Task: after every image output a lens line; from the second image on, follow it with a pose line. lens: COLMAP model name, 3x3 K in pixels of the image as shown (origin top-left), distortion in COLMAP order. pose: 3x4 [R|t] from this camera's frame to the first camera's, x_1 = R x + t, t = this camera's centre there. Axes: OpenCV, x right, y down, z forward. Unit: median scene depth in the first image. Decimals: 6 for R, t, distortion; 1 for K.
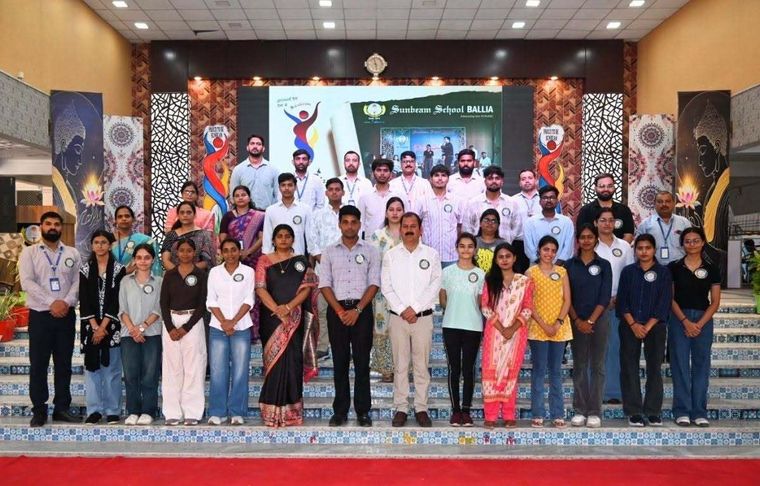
lens RADIAL K [[647.4, 0, 380.0], [0, 647.4, 243.0], [0, 0, 1]] dist [0.006395, 0.001292]
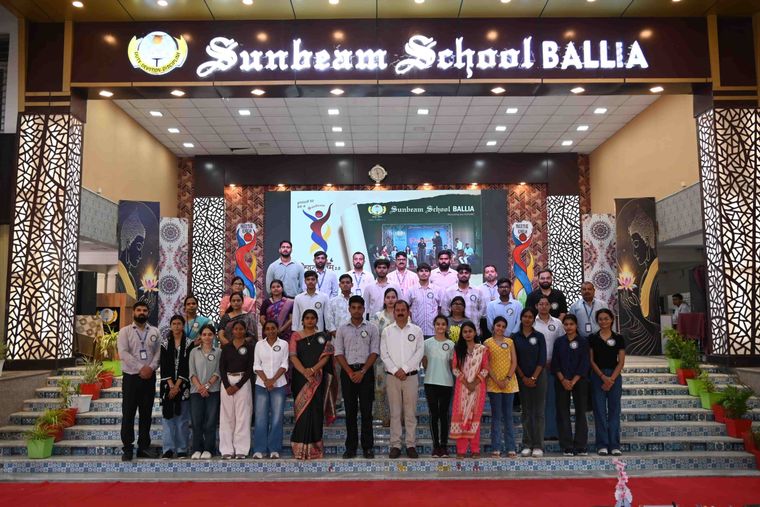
lens RADIAL K [[628.0, 0, 380.0], [0, 628.0, 253.5], [0, 0, 1]] dist [-0.017092, -0.012198]
pose [[0.999888, -0.010560, -0.010589, 0.014269], [0.009456, 0.995010, -0.099326, -0.010533], [0.011585, 0.099215, 0.994999, -0.276476]]
